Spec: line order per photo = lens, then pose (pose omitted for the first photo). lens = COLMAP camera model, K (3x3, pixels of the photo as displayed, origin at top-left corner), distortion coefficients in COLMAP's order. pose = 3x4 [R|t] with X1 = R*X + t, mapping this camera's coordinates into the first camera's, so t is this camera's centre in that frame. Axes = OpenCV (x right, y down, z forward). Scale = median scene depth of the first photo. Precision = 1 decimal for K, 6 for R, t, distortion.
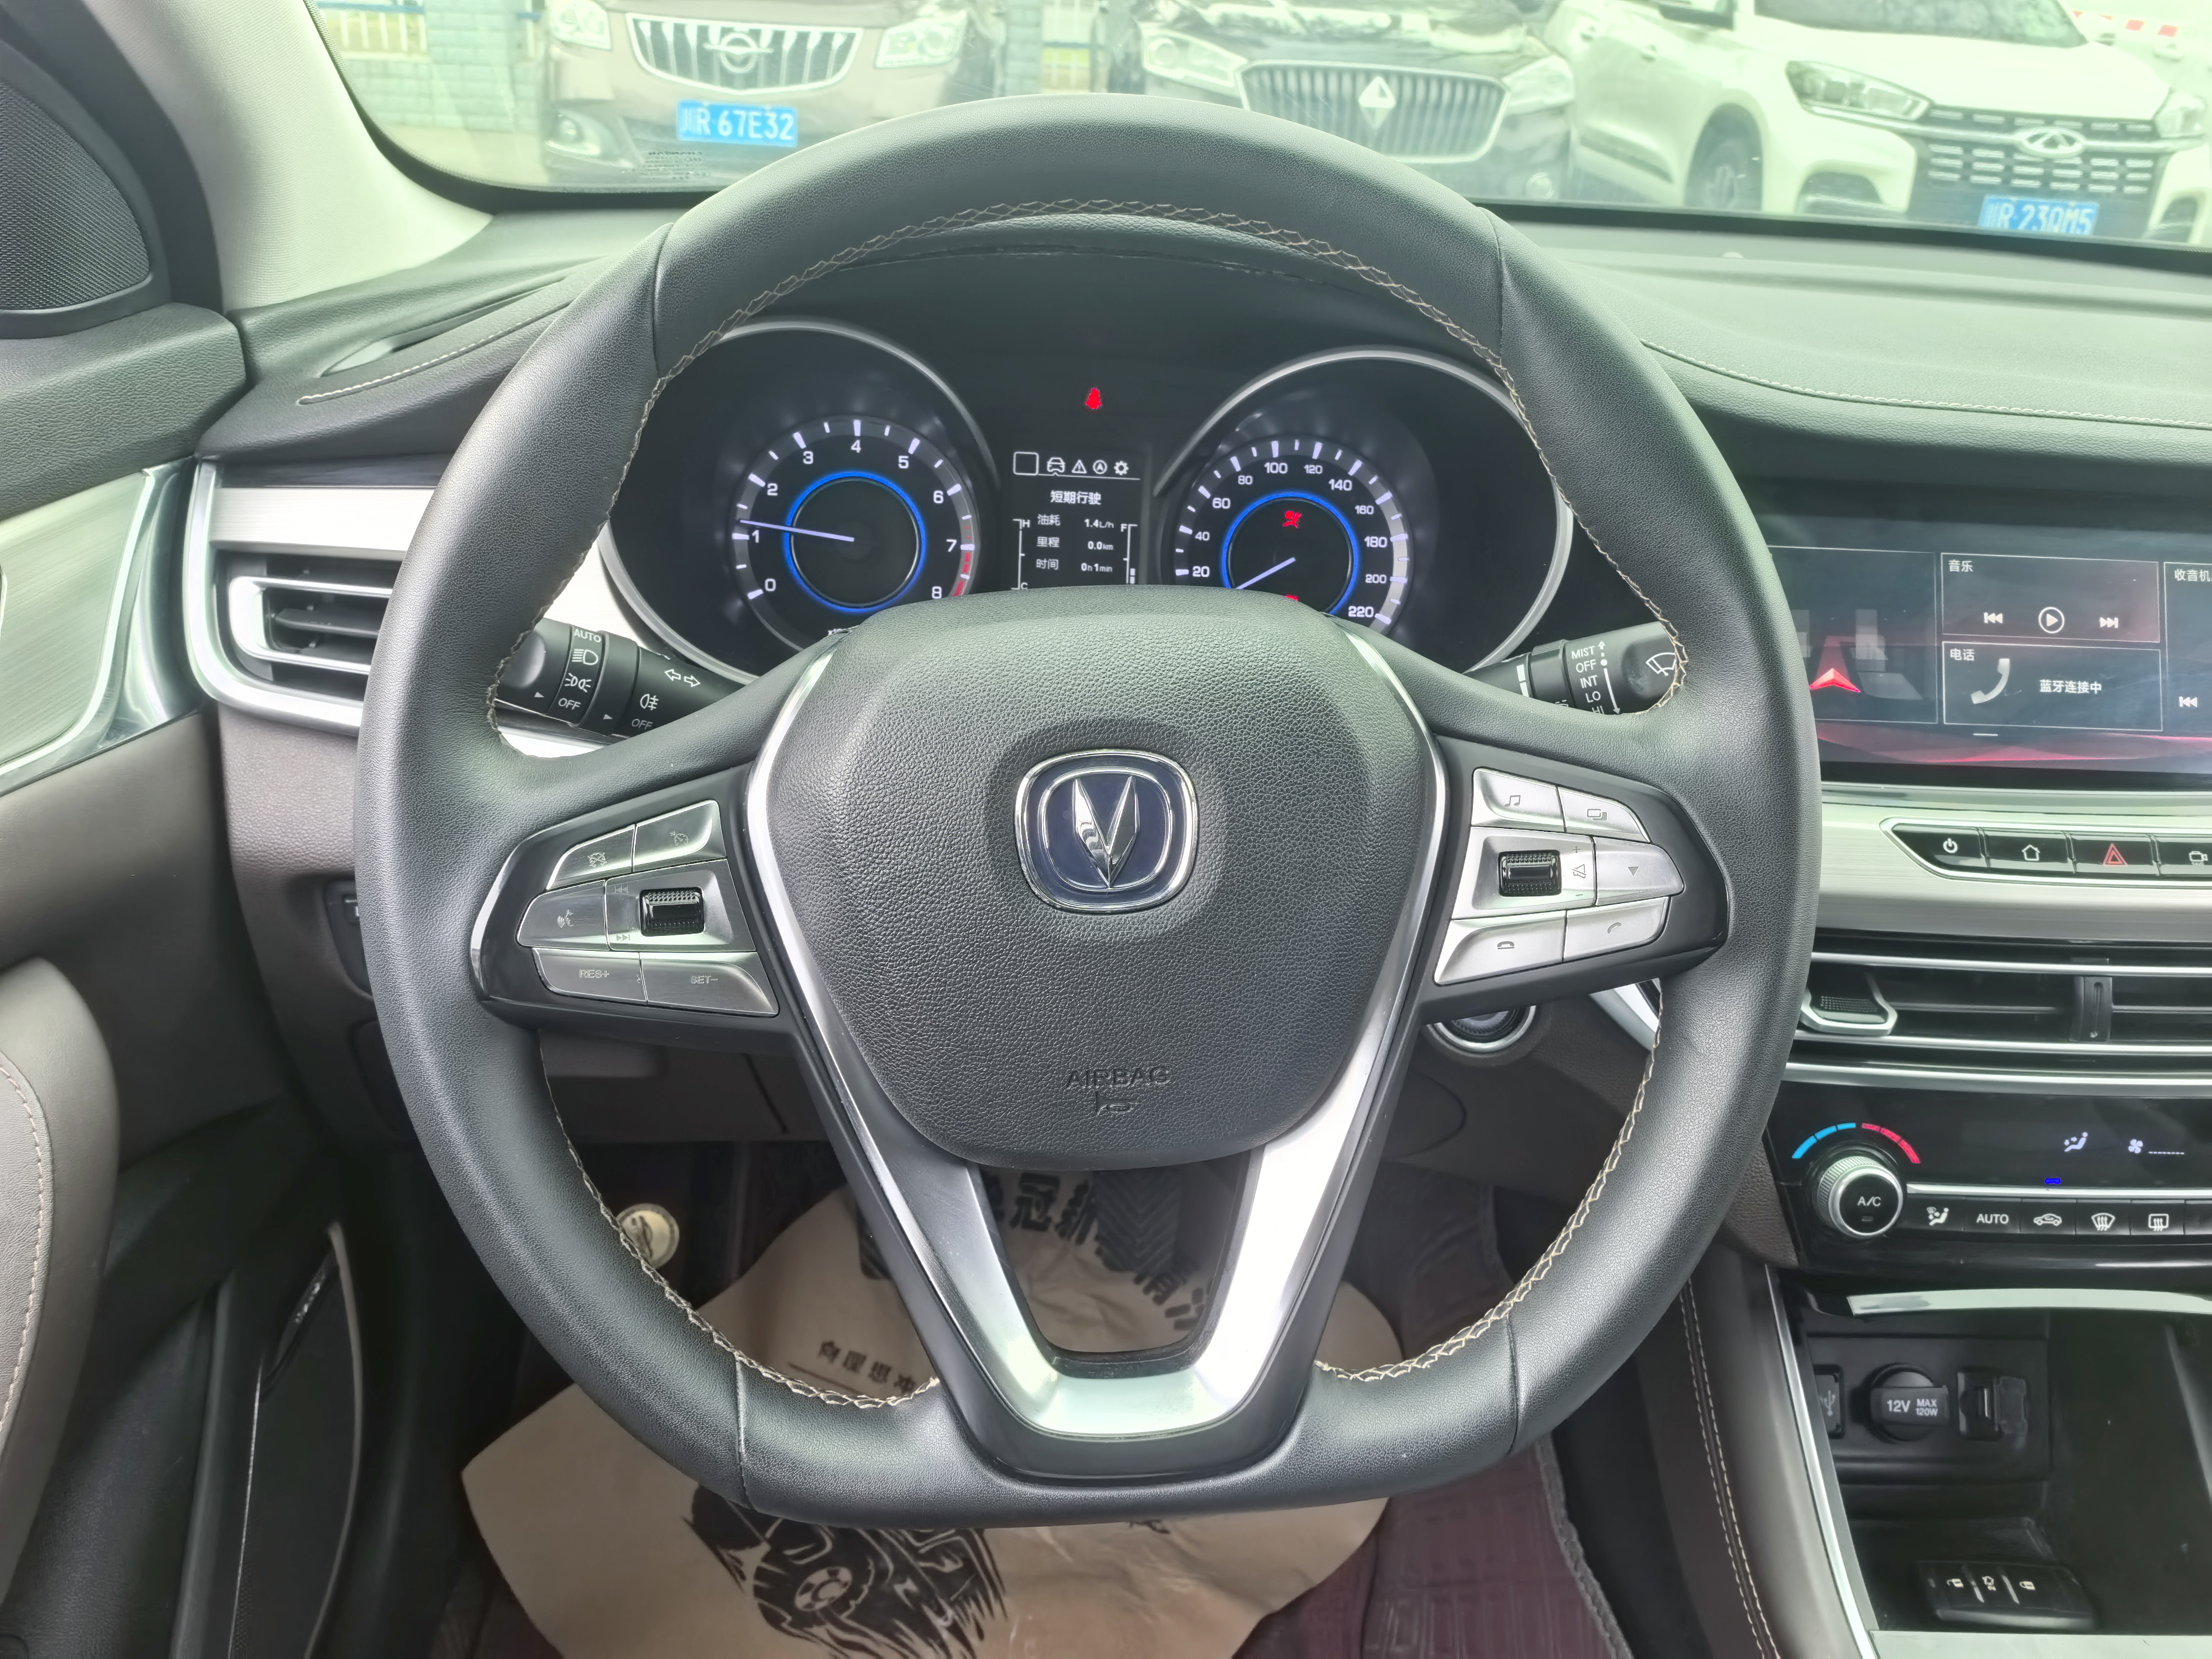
lens RADIAL K [[1771.9, 0, 1106.0], [0, 1771.9, 829.5], [0, 0, 1]] dist [0.003410, -0.027562]
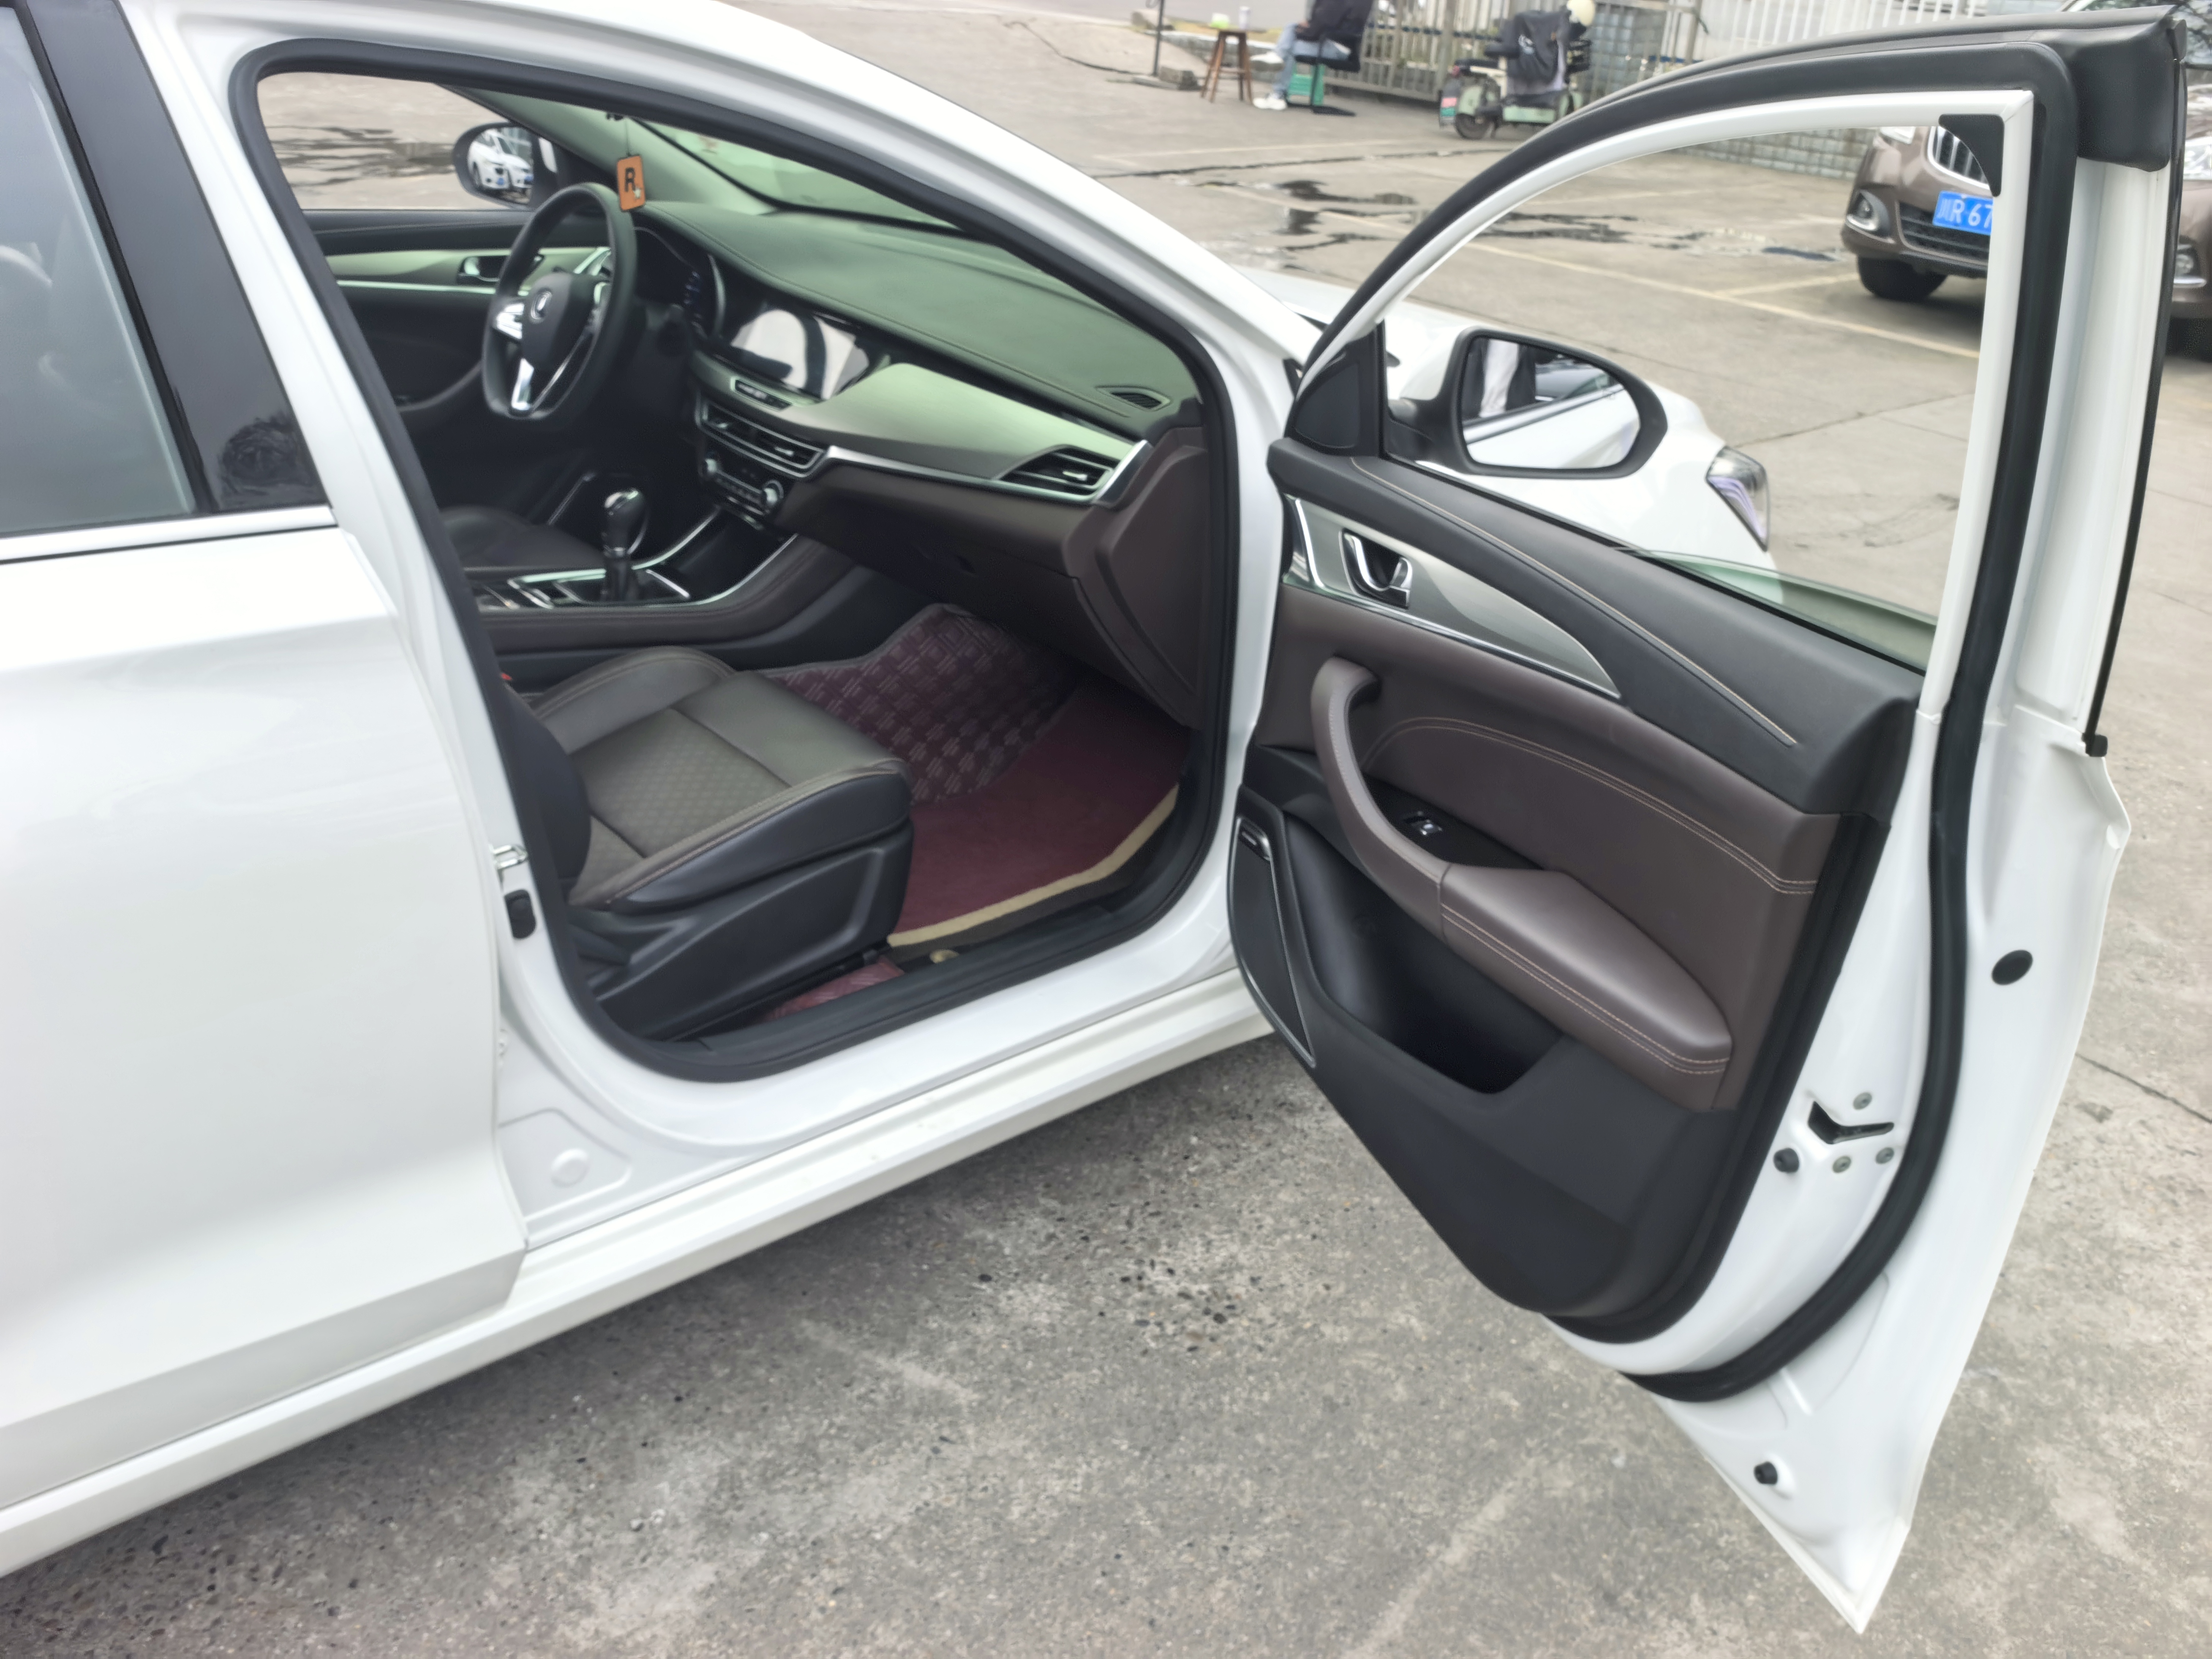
lens RADIAL K [[1771.9, 0, 1106.0], [0, 1771.9, 829.5], [0, 0, 1]] dist [0.003410, -0.027562]
pose [[0.609792, 0.342041, -0.714956, 3.553223], [-0.360537, 0.923056, 0.134094, 0.088220], [0.705810, 0.175999, 0.686190, -0.831247]]
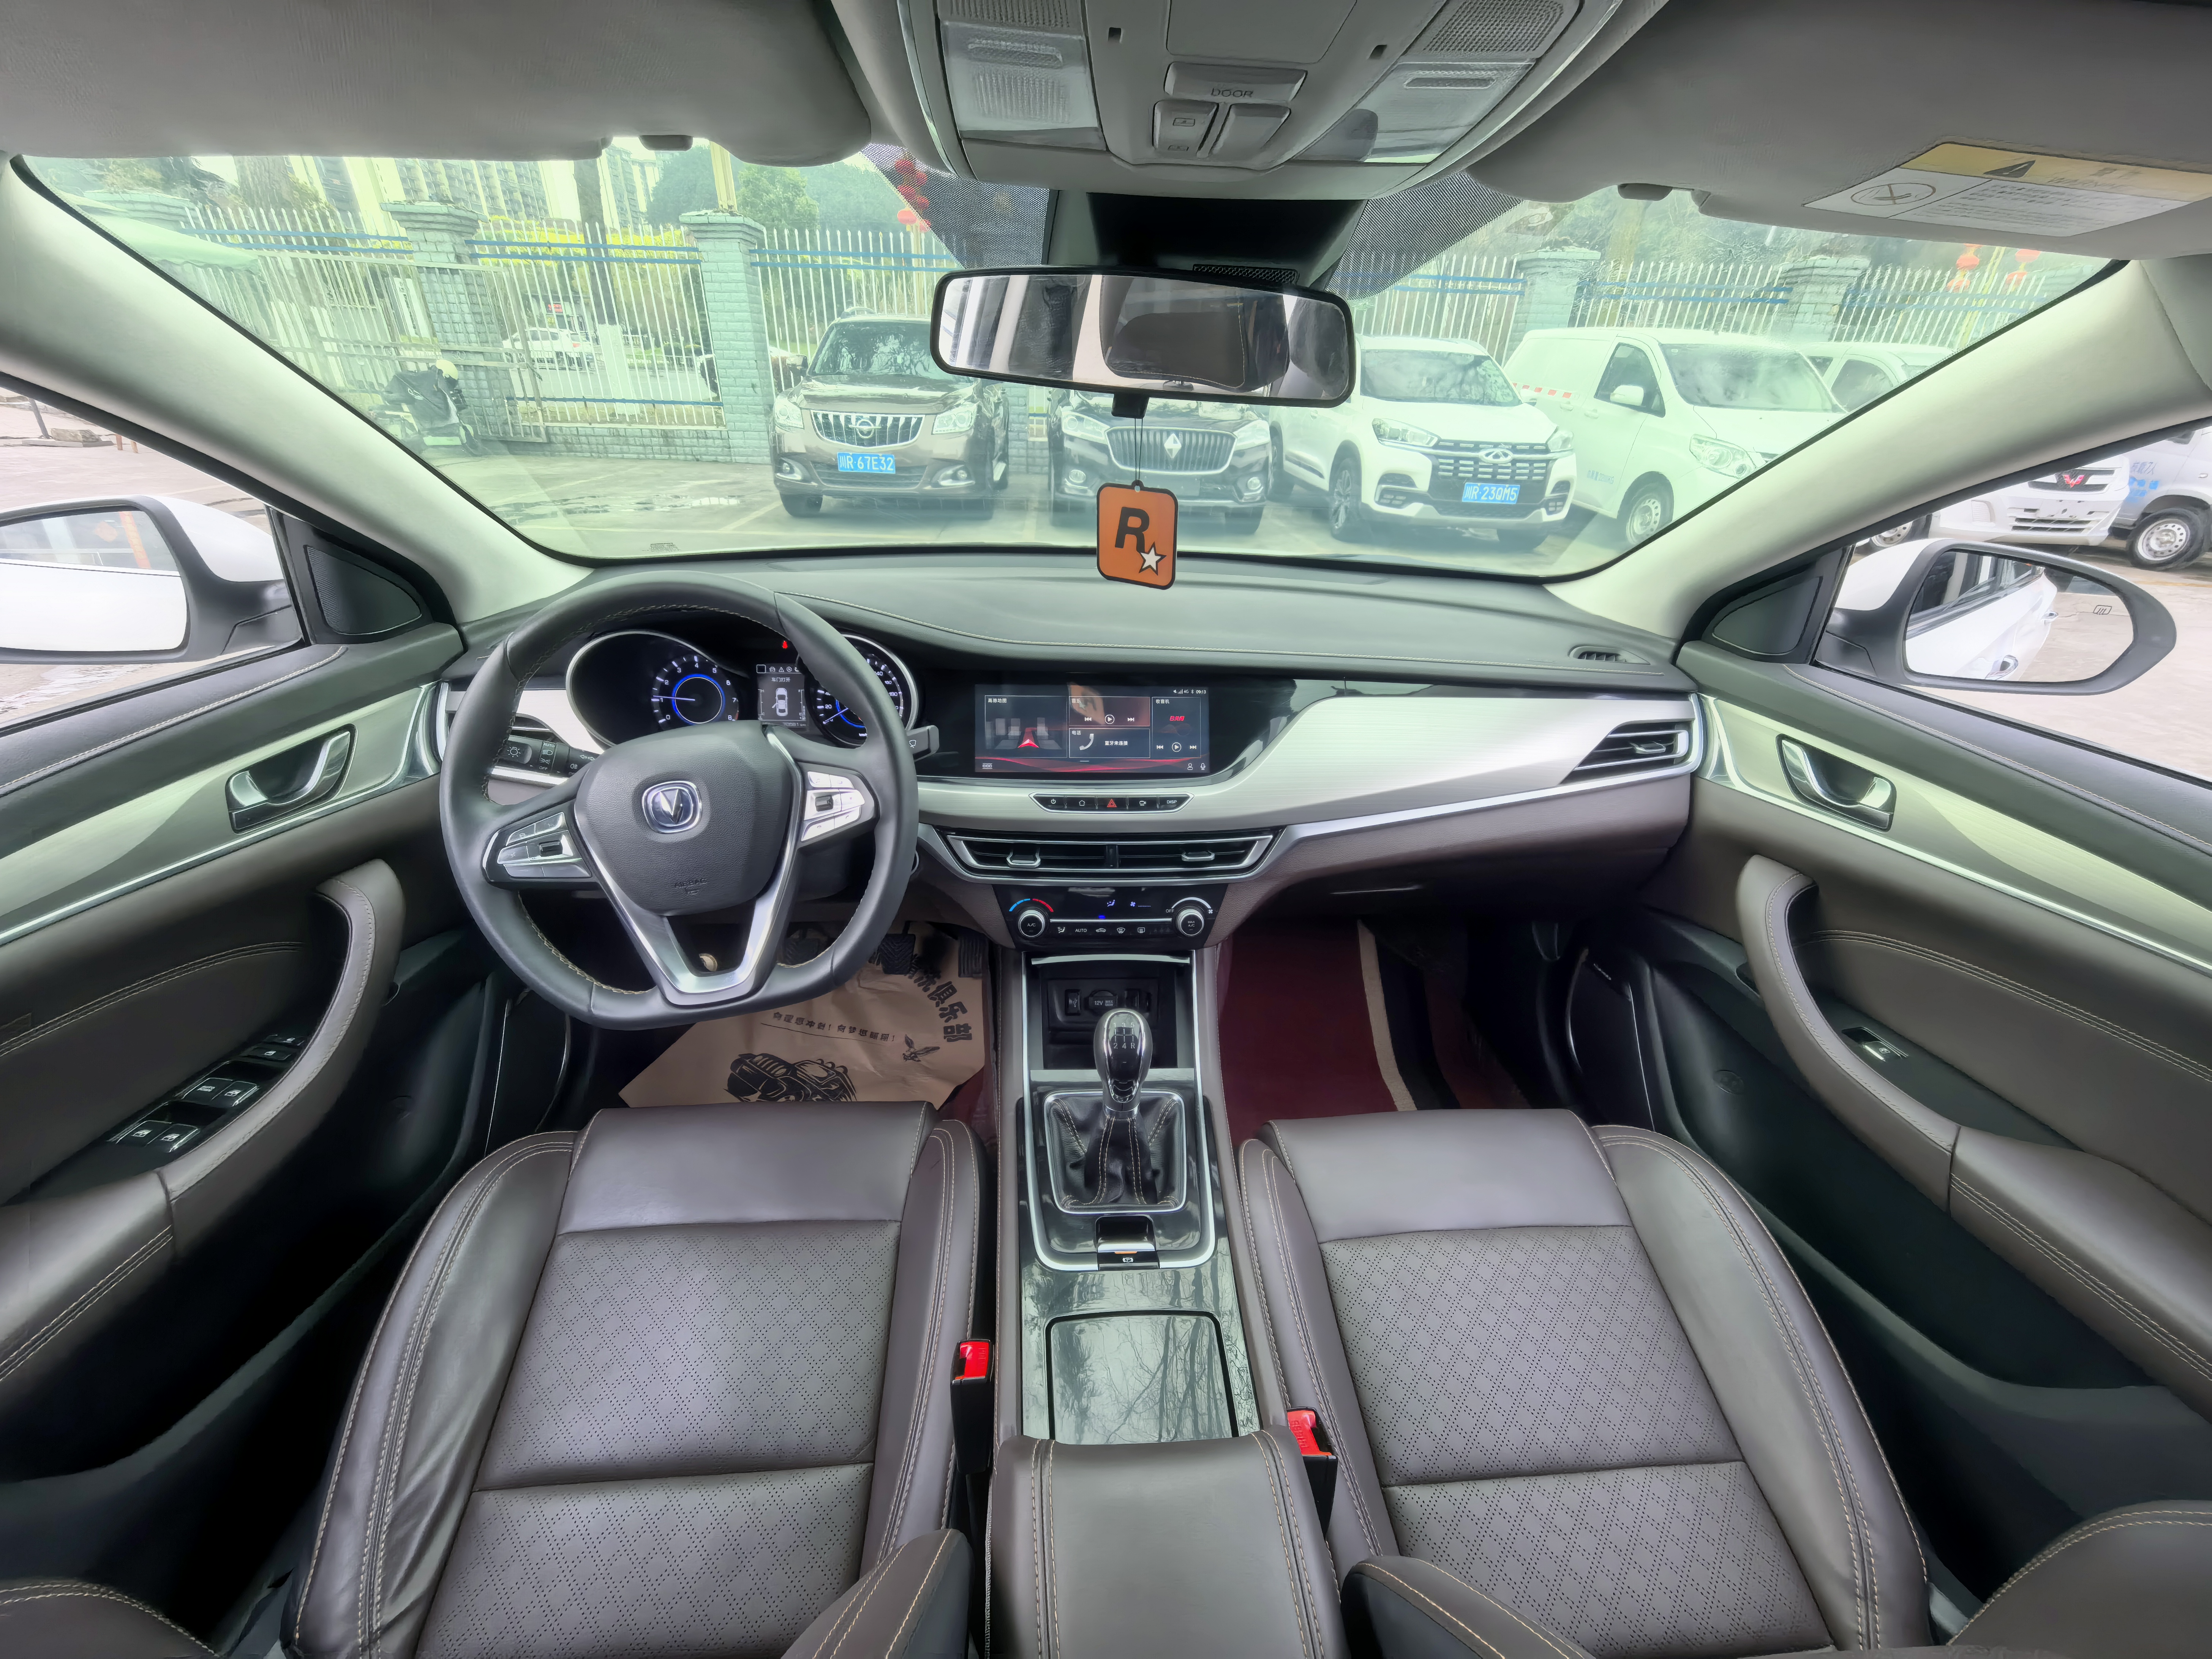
lens RADIAL K [[864.2, 0, 1102.8], [0, 864.2, 841.1], [0, 0, 1]] dist [-0.003026, -0.000487]
pose [[0.999574, -0.028258, 0.007245, 0.457945], [0.027856, 0.998330, 0.050600, 0.004409], [-0.008663, -0.050376, 0.998693, -0.343089]]
